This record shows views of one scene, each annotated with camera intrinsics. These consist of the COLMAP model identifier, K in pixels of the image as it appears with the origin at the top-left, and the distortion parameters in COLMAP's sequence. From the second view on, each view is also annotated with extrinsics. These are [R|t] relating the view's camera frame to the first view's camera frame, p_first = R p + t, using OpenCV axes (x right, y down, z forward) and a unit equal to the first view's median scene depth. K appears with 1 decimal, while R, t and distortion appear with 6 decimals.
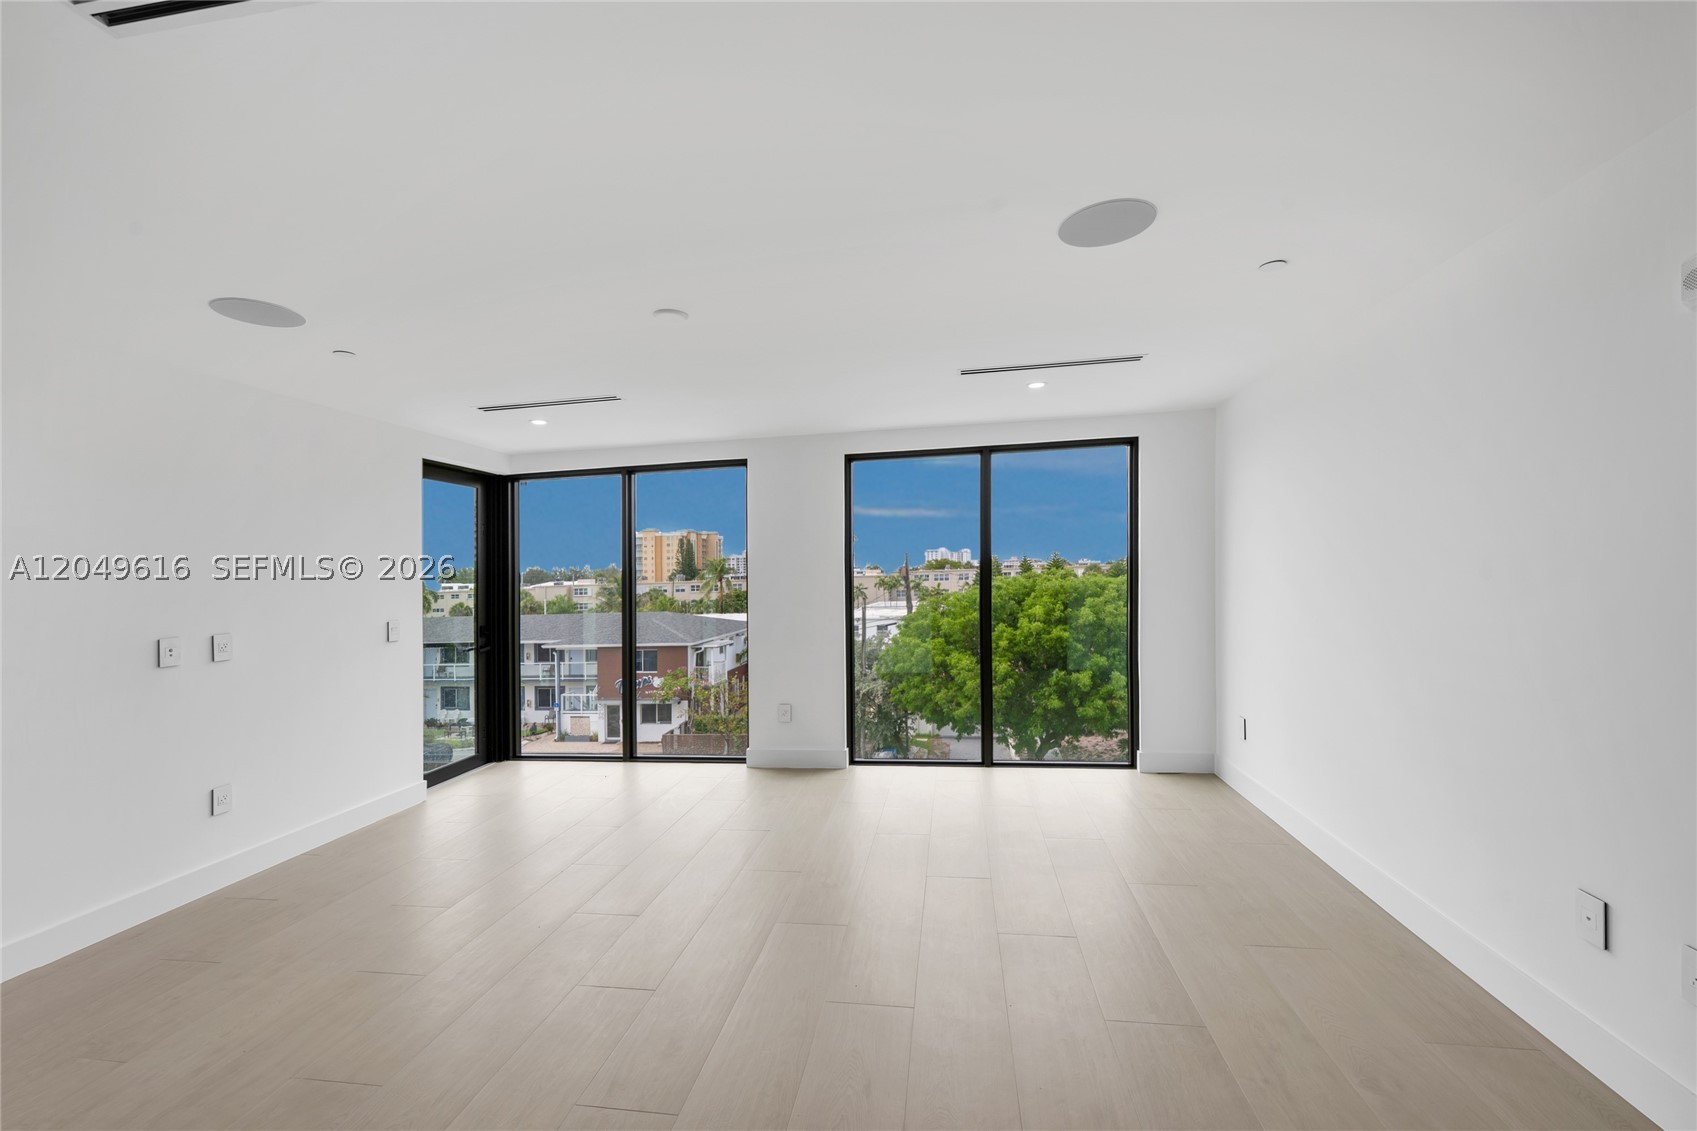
lens RADIAL K [[684.6, 0, 853.4], [0, 684.6, 561.7], [0, 0, 1]] dist [0.001831, -0.000153]
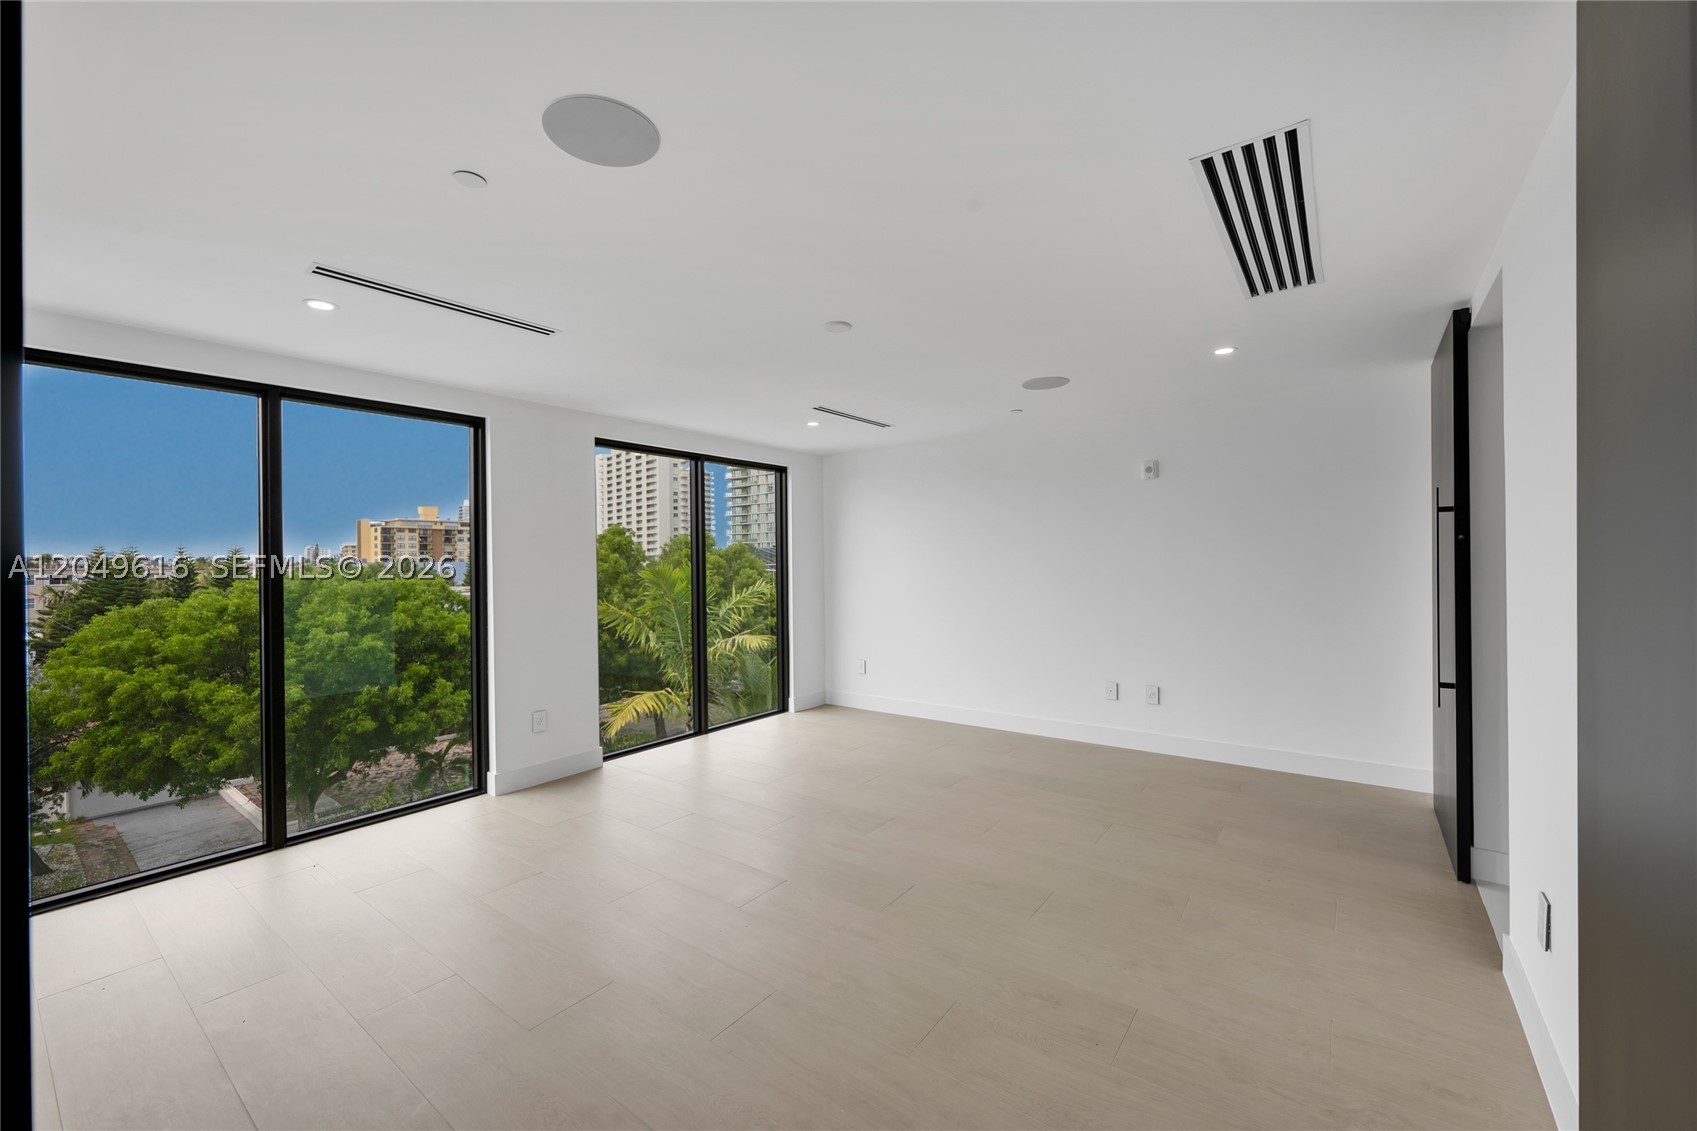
lens RADIAL K [[684.6, 0, 849.2], [0, 684.6, 571.8], [0, 0, 1]] dist [0.001831, -0.000153]
pose [[0.466166, 0.013679, 0.884591, -0.181735], [-0.019878, 0.999790, -0.004985, 0.007170], [-0.884474, -0.015260, 0.466340, 0.065129]]
